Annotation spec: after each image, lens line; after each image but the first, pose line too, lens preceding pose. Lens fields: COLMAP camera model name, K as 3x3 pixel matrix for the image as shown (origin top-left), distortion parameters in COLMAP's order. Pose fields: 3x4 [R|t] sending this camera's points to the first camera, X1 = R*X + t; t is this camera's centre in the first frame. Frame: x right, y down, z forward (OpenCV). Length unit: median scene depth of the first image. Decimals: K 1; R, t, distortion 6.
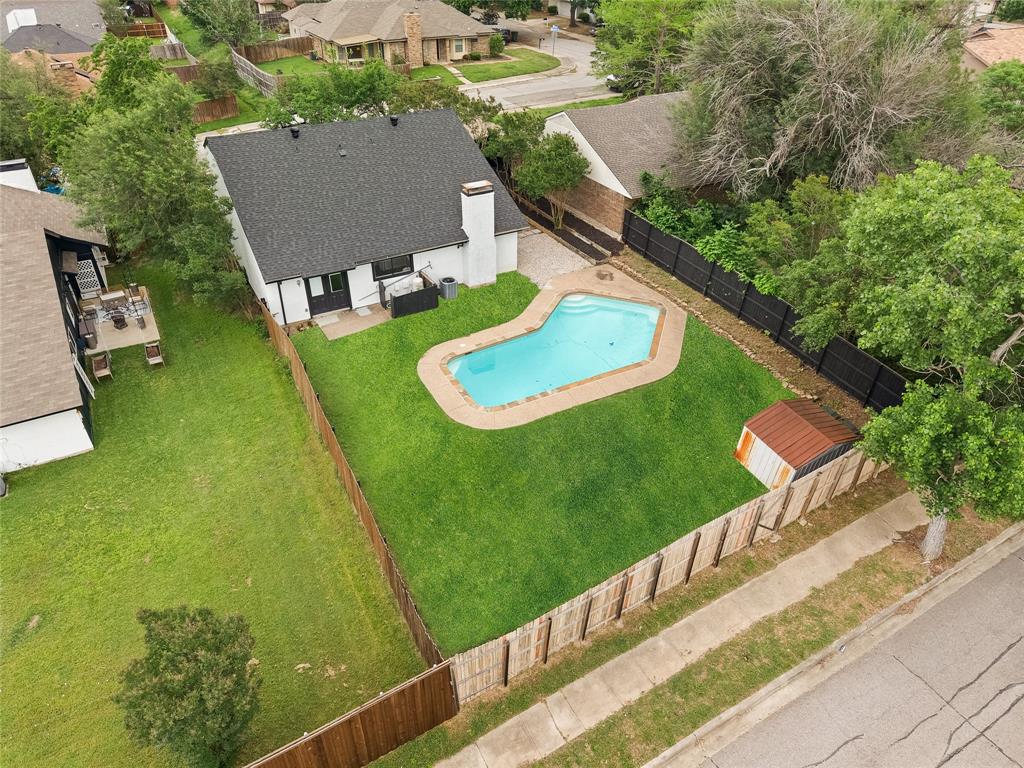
lens RADIAL K [[712.2, 0, 537.1], [0, 712.2, 383.5], [0, 0, 1]] dist [-0.006986, -0.005839]
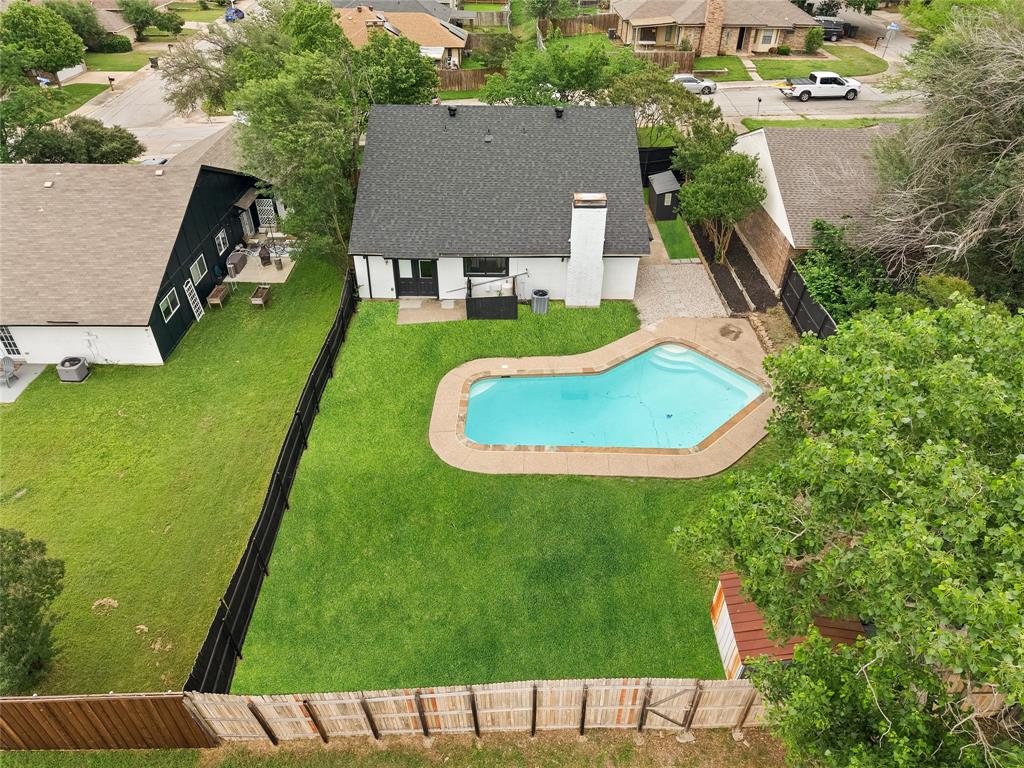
lens RADIAL K [[718.7, 0, 512.0], [0, 718.7, 384.0], [0, 0, 1]] dist [0.008927, -0.005650]
pose [[0.859478, 0.289413, -0.421352, 0.270143], [-0.281030, 0.956065, 0.083443, -0.101812], [0.426990, 0.046695, 0.903050, 0.158013]]
